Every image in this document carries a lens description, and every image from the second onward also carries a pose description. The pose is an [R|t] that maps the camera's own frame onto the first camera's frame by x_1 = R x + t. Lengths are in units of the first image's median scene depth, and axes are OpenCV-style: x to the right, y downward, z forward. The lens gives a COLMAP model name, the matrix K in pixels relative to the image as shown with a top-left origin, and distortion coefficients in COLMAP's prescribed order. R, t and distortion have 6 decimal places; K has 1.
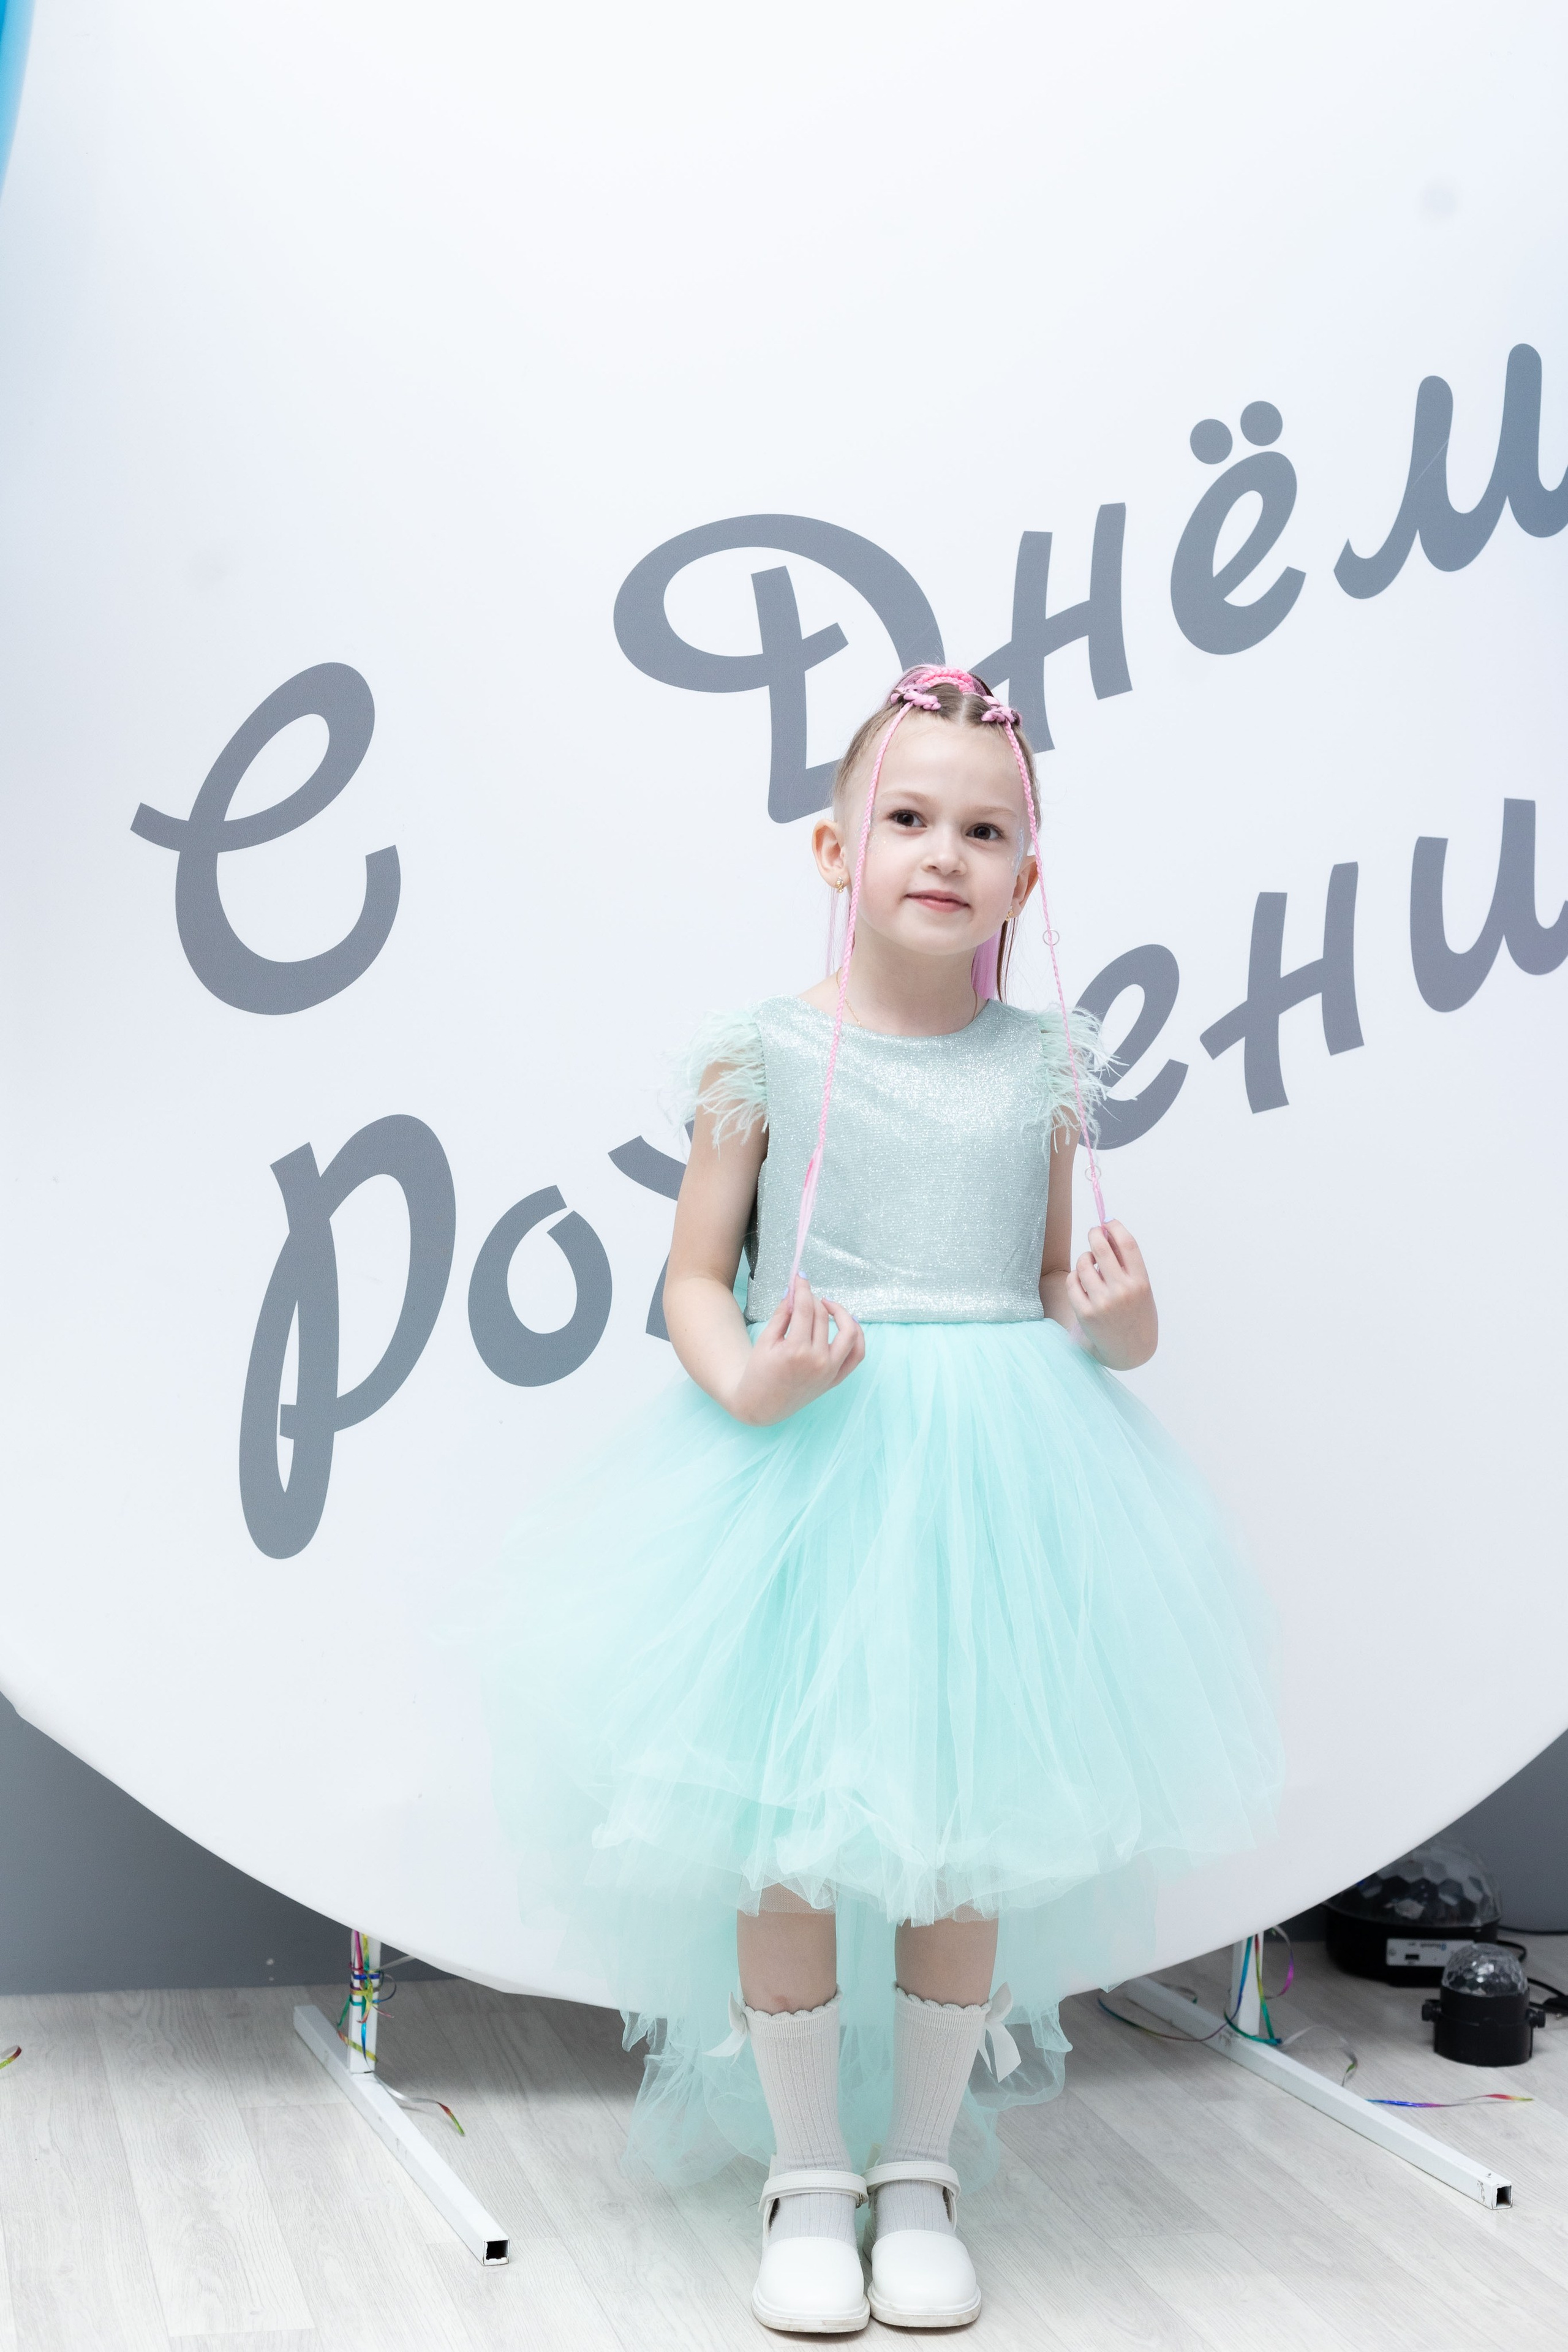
lens RADIAL K [[3509.3, 0, 789.2], [0, 3509.3, 1168.8], [0, 0, 1]] dist [-0.016130, 0.000000]
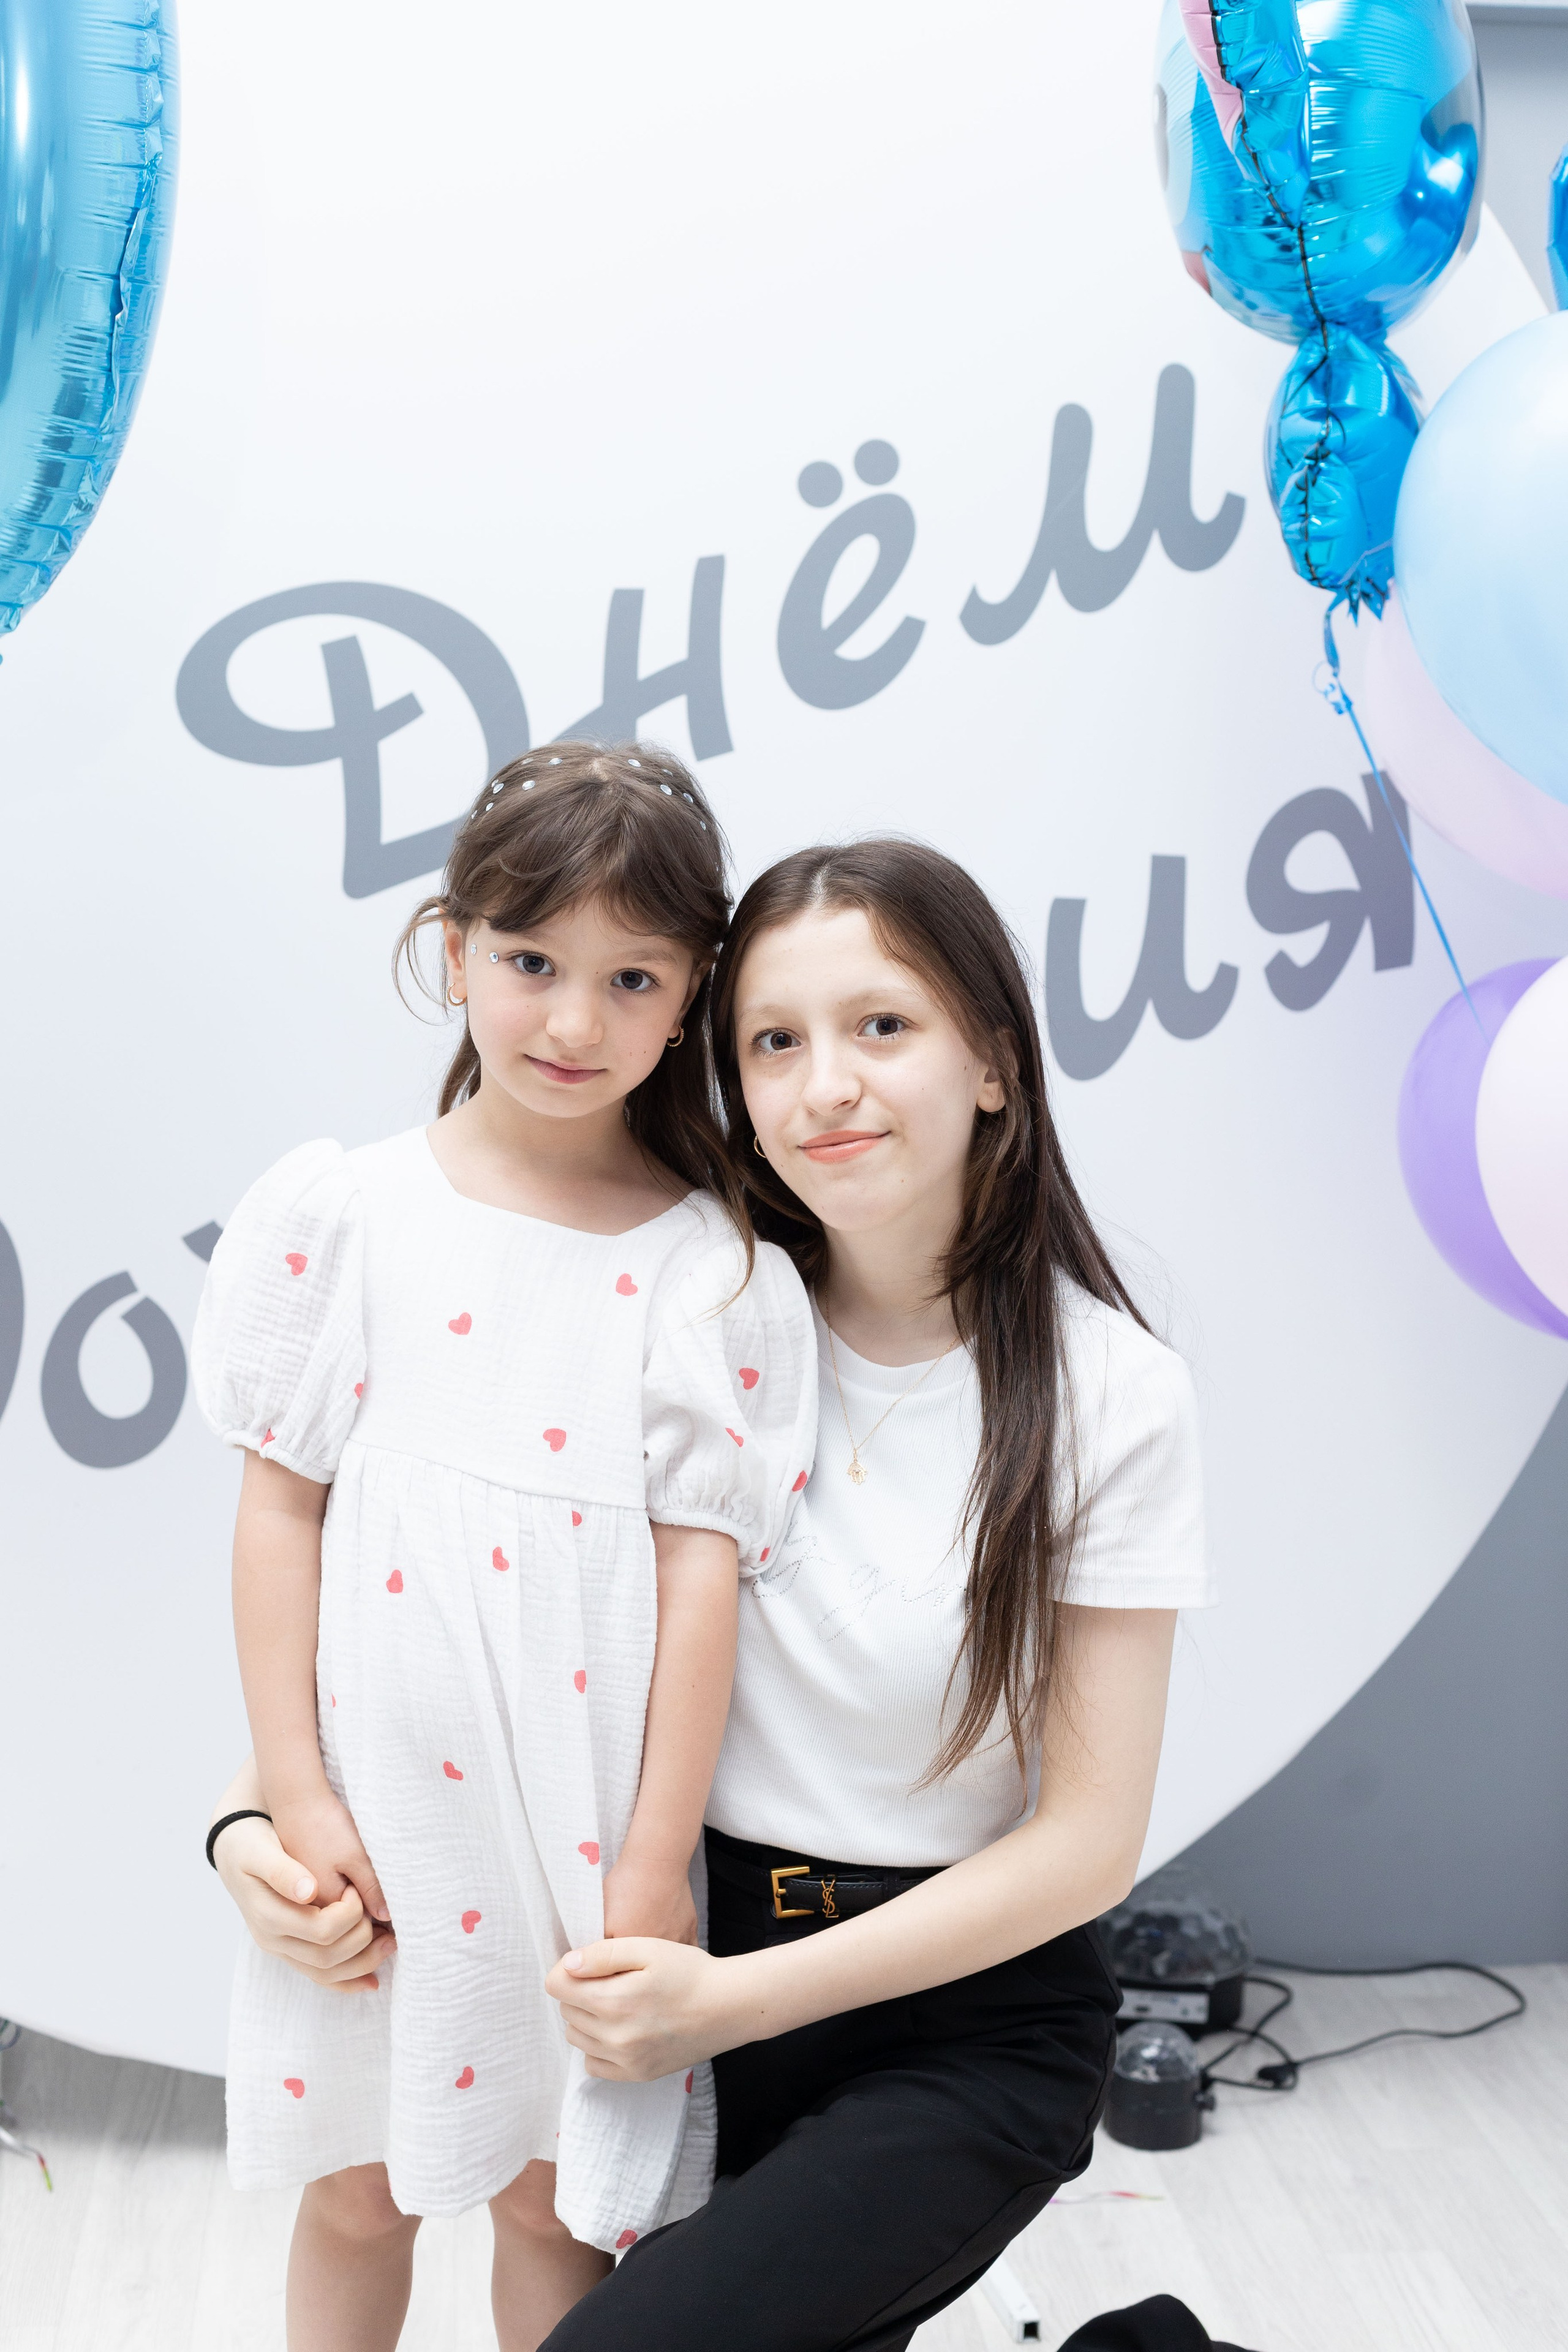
lens RADIAL K [[3509.3, 0, 823.8], [0, 3509.3, 1172.9], [0, 0, 1]] dist [-0.016130, 0.000000]
pose [[0.986627, 0.015089, -0.162292, 0.285874], [-0.000055, 0.995737, 0.092243, -0.113153], [0.162992, -0.091001, 0.982422, 0.055815]]
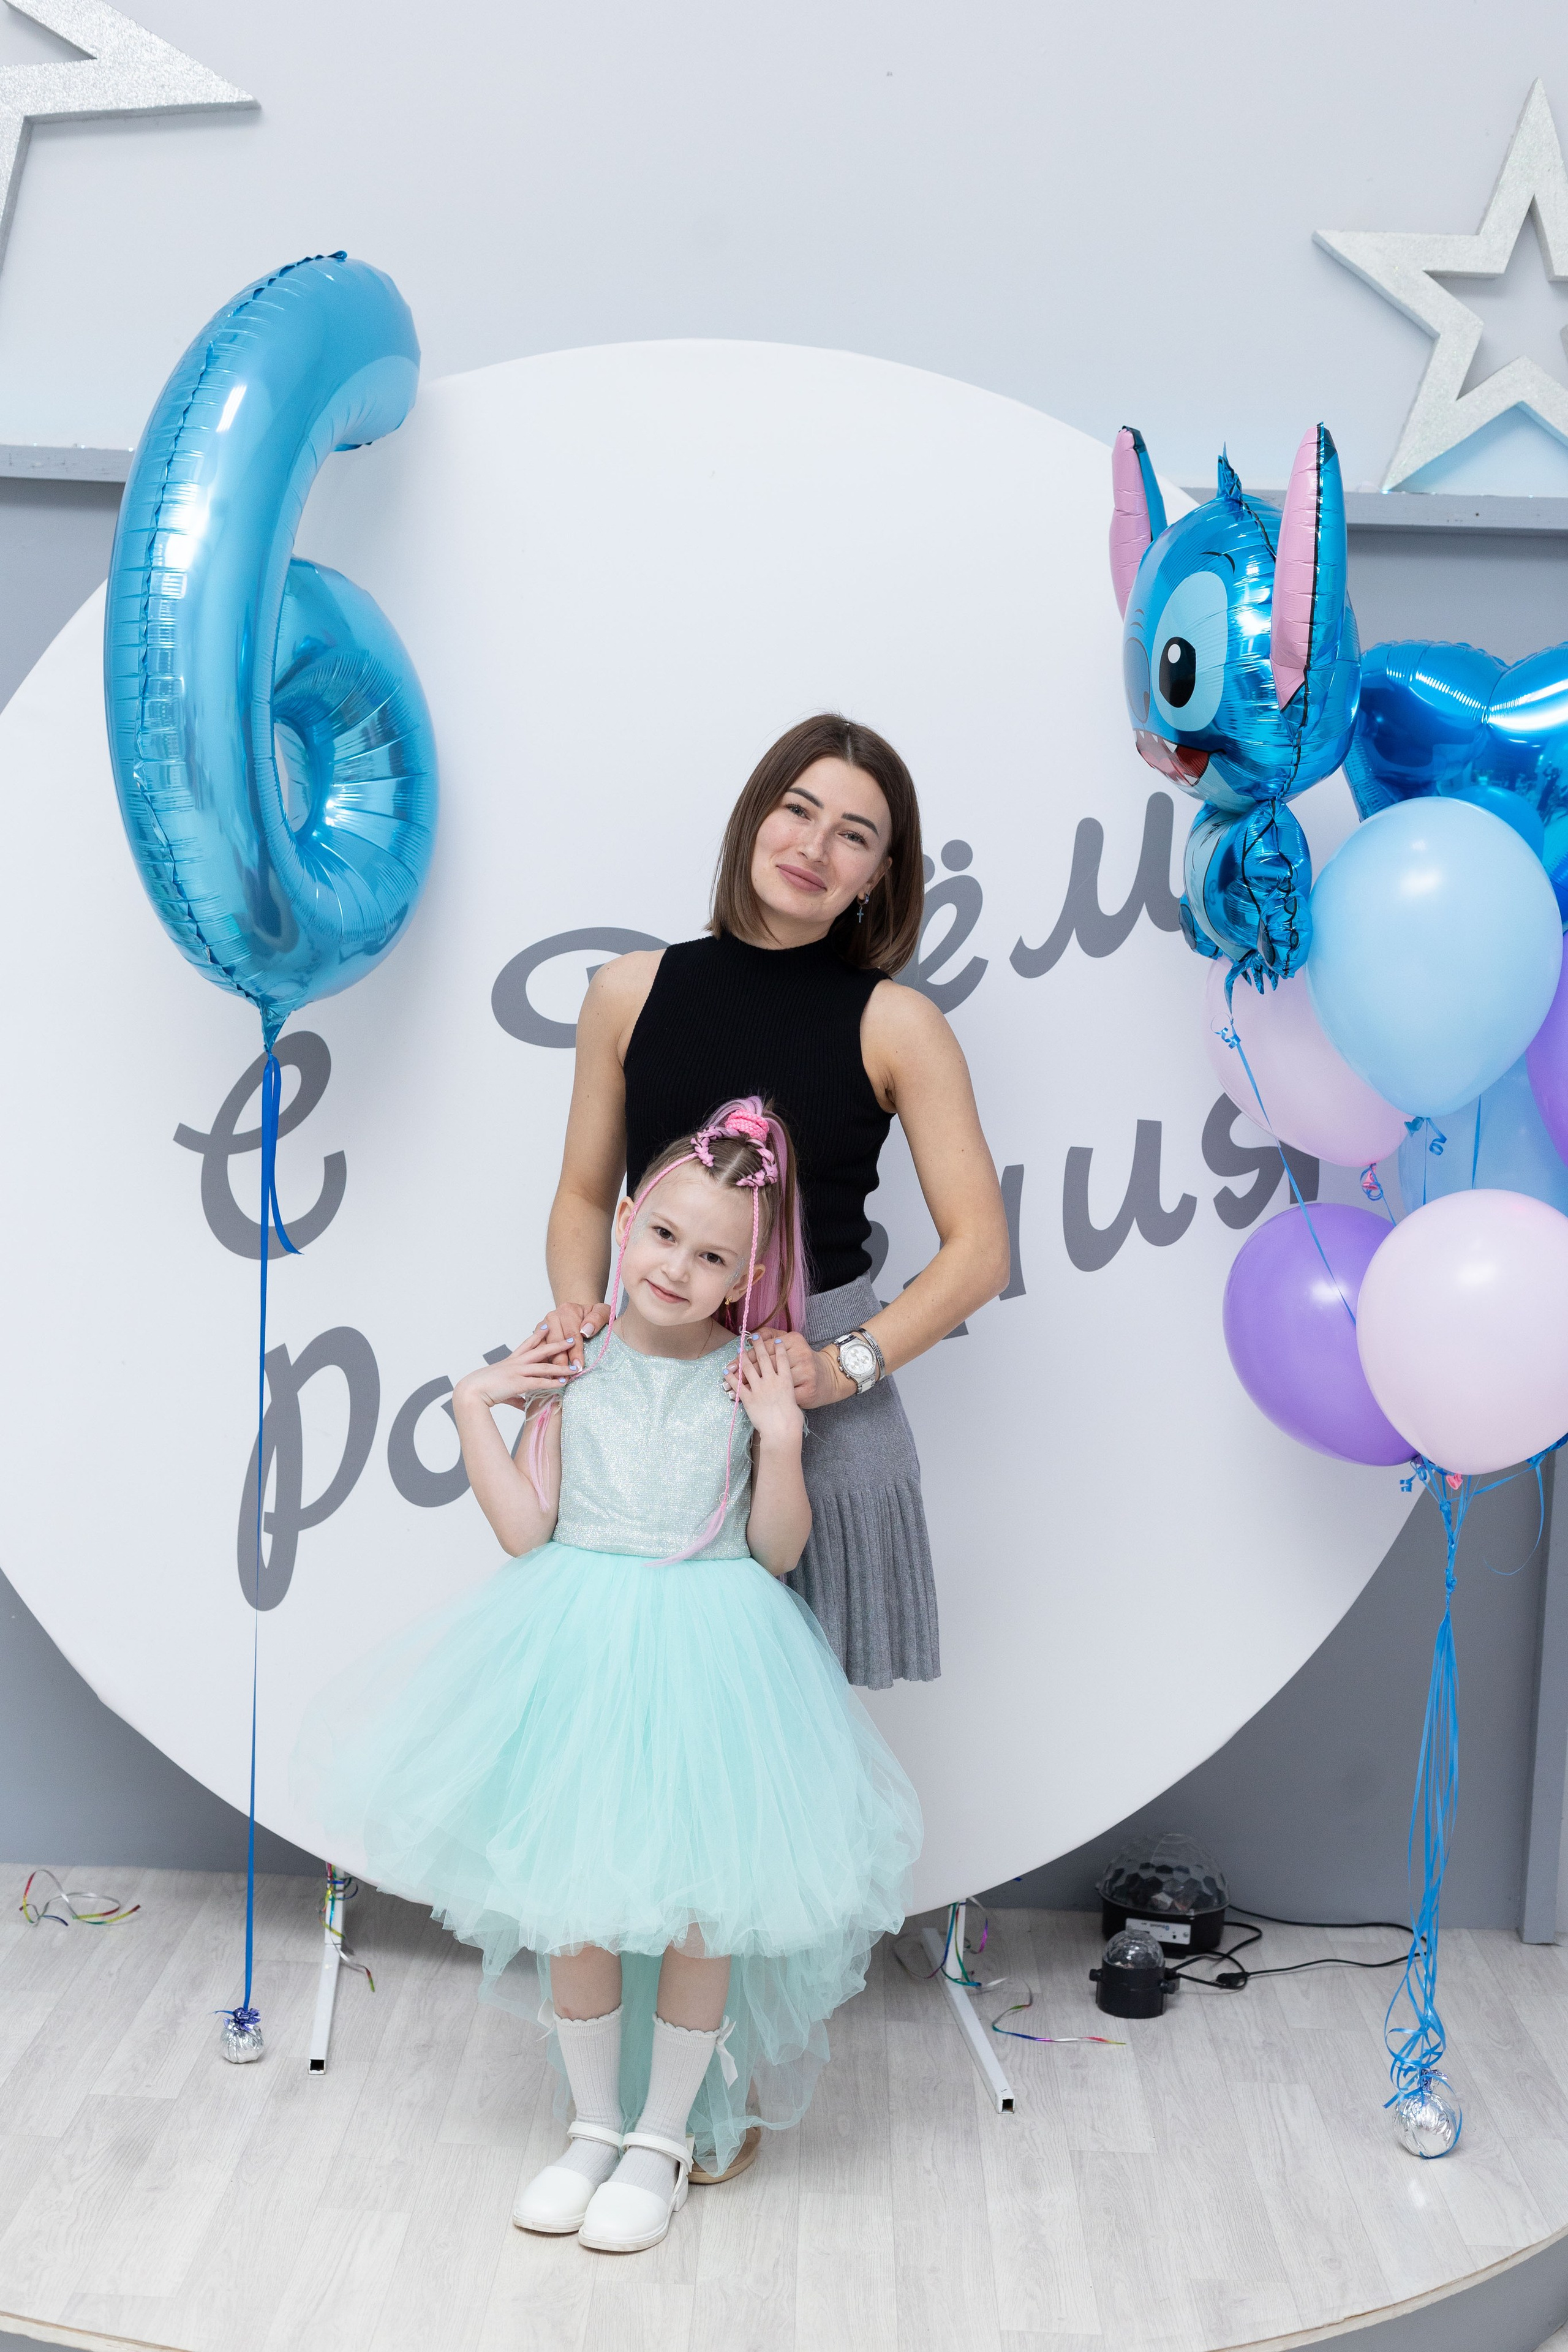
lens RADIAL K [[3509.3, 0, 818.4], [0, 3509.3, 1186.0], [0, 0, 1]] dist [-0.016130, 0.000000]
pose [[0.959754, 0.037734, -0.278296, 0.495956], [-0.024197, 0.998358, 0.051918, -0.156578], [0.279798, -0.043095, 0.959091, -0.391298]]
